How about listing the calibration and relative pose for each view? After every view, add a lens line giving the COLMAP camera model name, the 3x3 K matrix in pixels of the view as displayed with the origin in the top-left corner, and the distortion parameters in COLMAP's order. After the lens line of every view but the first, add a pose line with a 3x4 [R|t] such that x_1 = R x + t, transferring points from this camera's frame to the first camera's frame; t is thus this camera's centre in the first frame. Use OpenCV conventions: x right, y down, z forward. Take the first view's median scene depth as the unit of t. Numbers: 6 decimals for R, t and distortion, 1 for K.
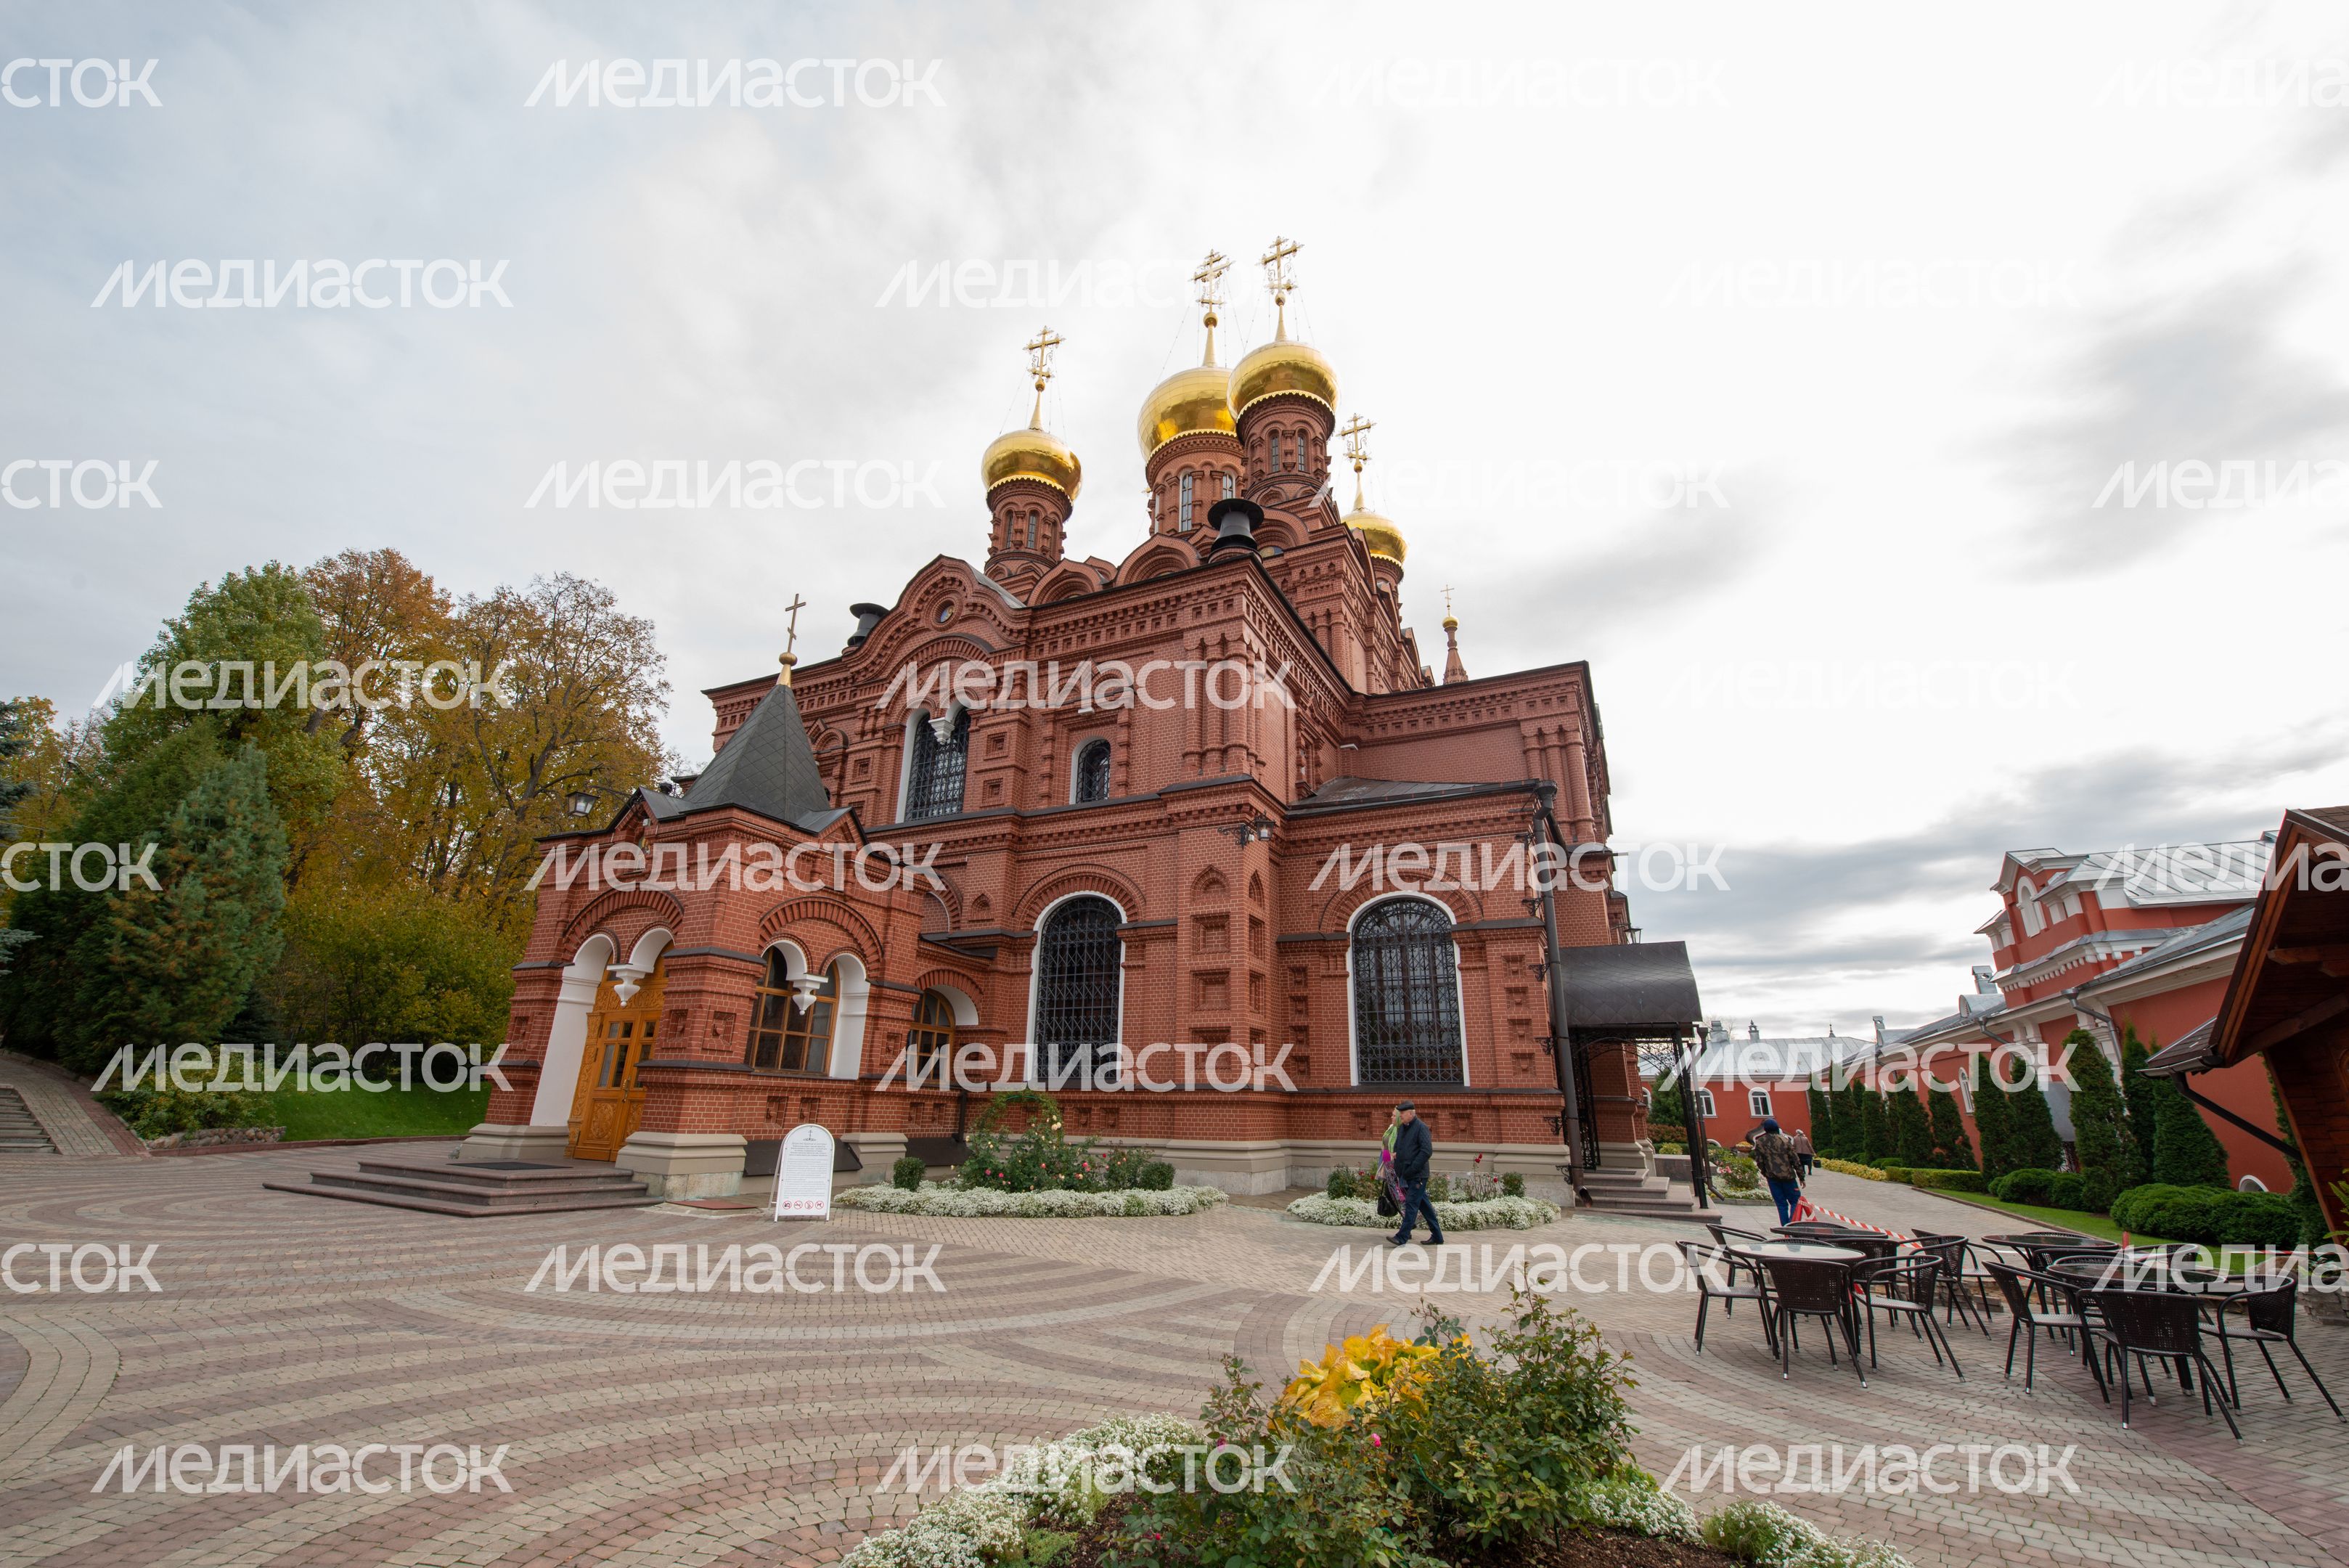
lens RADIAL K [[959.7, 0, 1174.5], [0, 959.7, 784.0], [0, 0, 1]] dist [-0.010649, 0.000023]
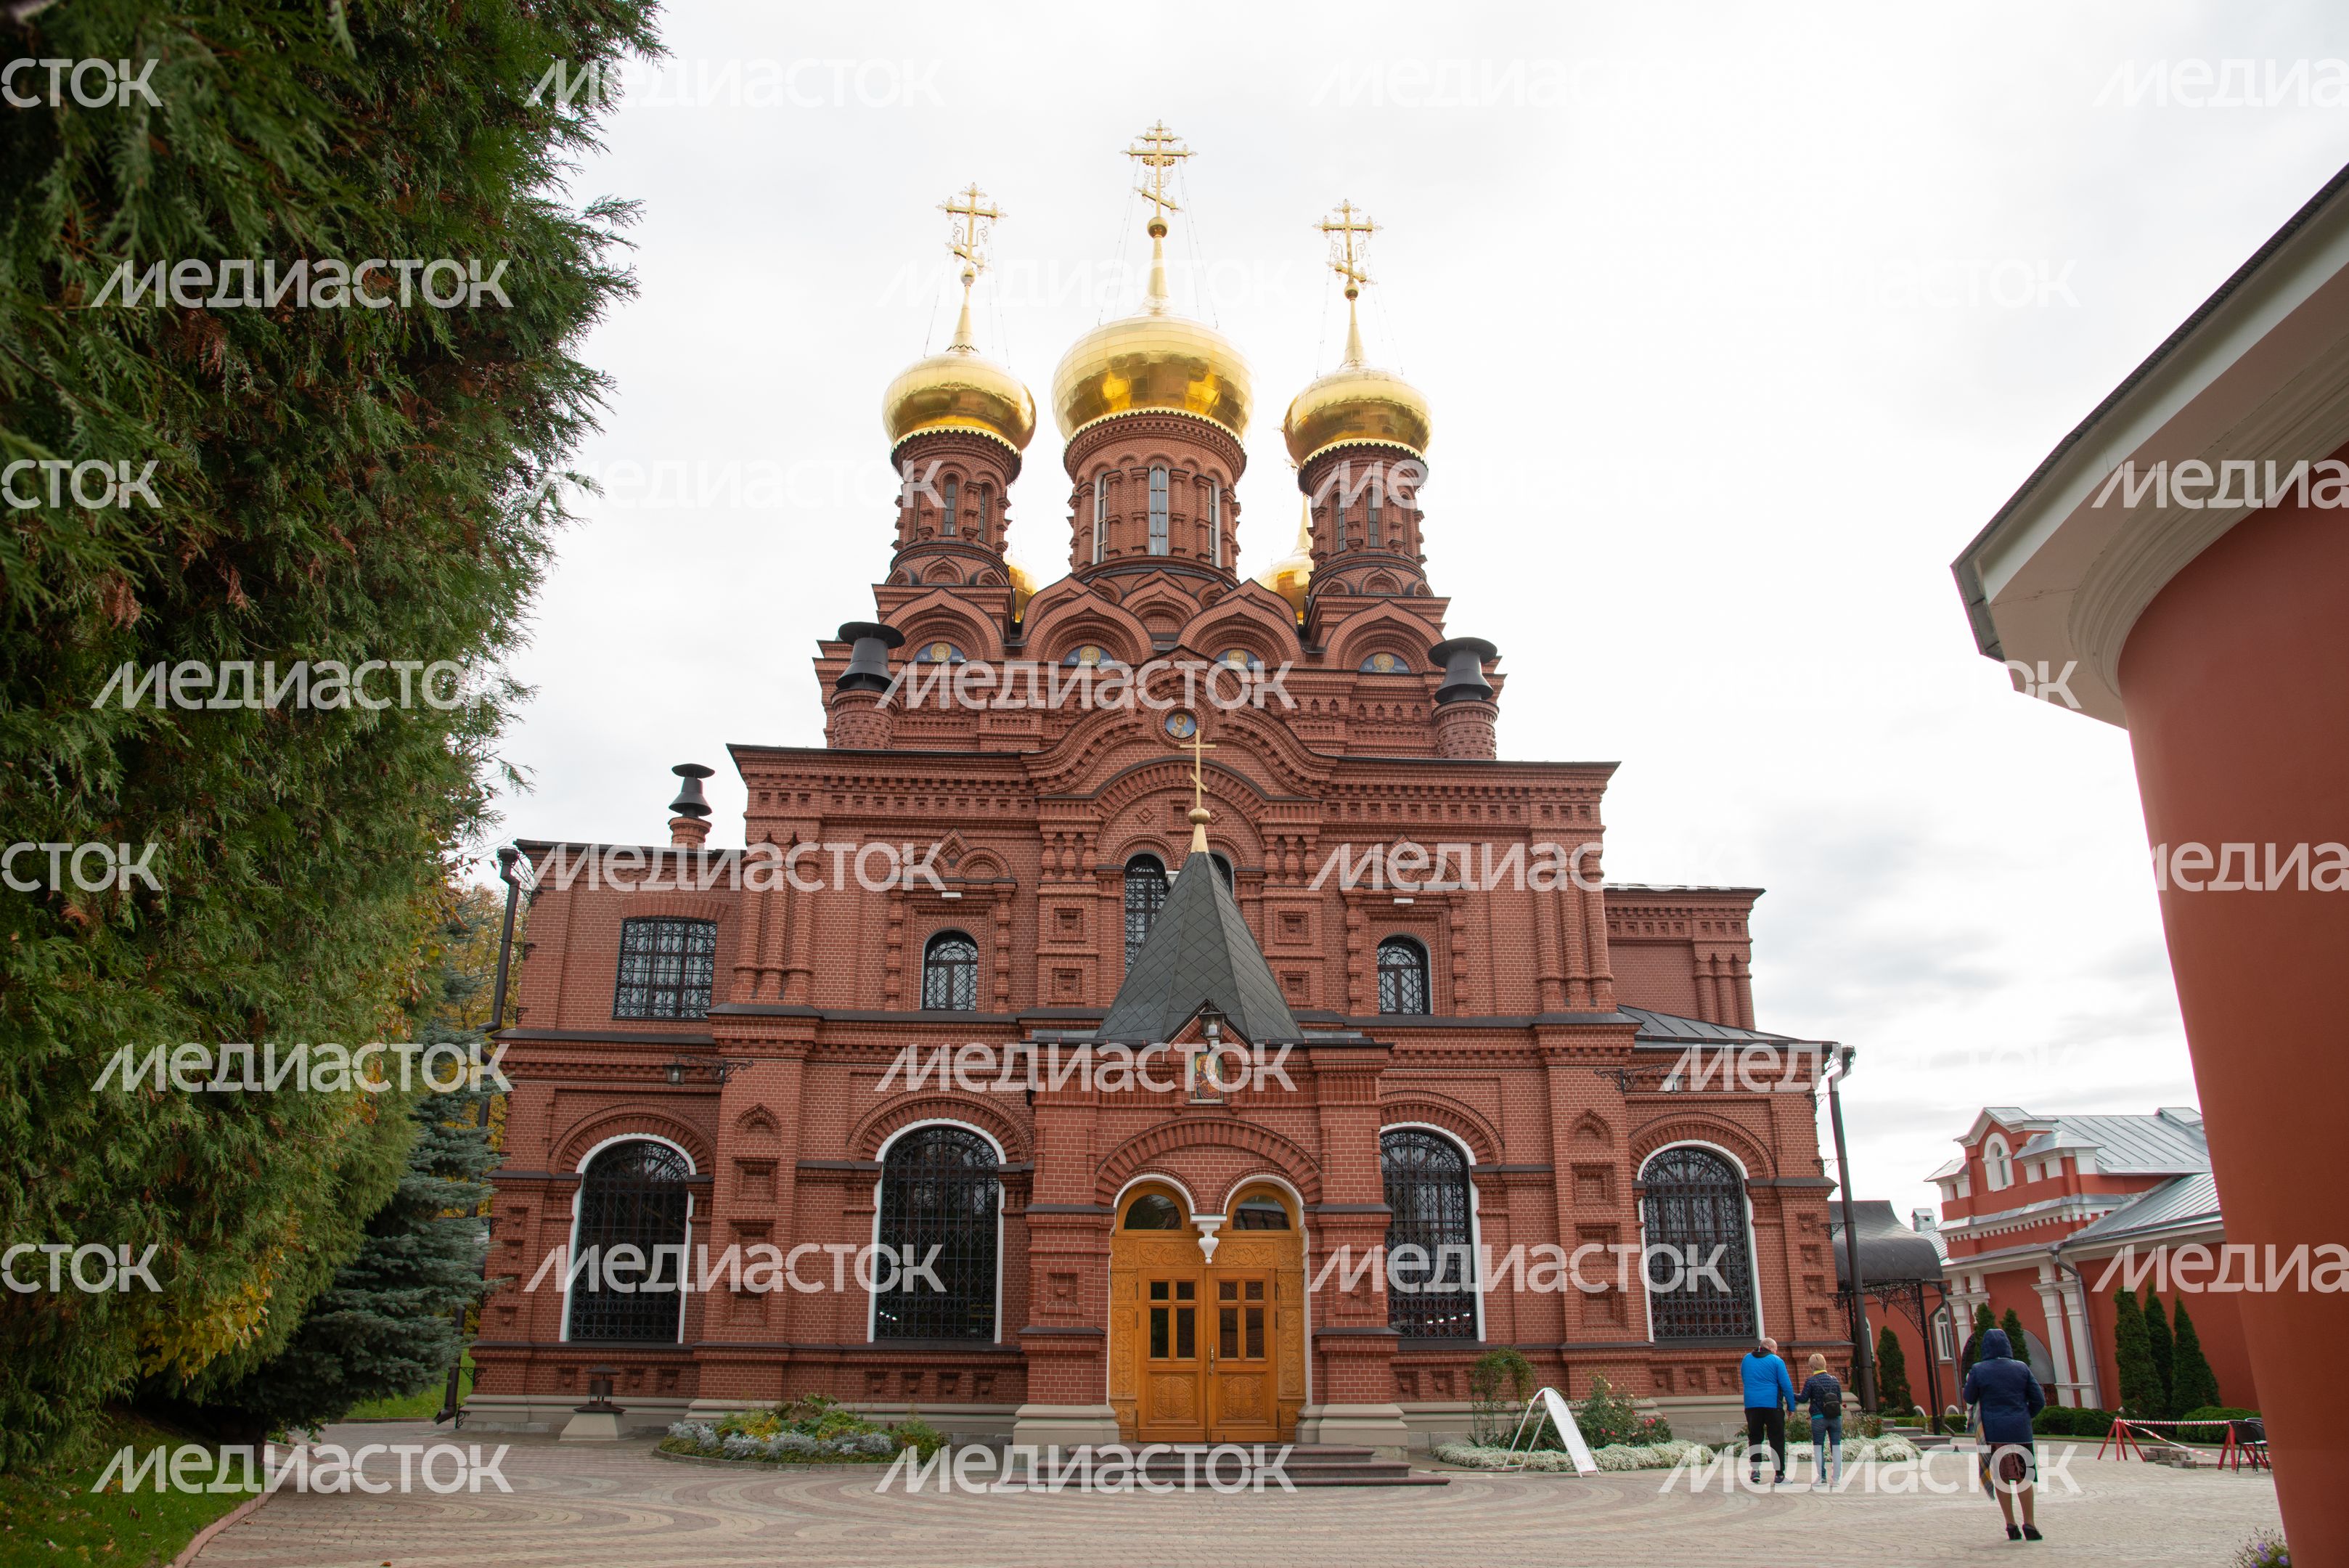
lens RADIAL K [[1715.4, 0, 1233.2], [0, 1715.4, 803.3], [0, 0, 1]] dist [-0.146074, 0.145985]
pose [[0.862678, 0.148653, 0.483413, -0.878386], [-0.148975, 0.988111, -0.037996, -0.075689], [-0.483314, -0.039238, 0.874567, -0.205159]]
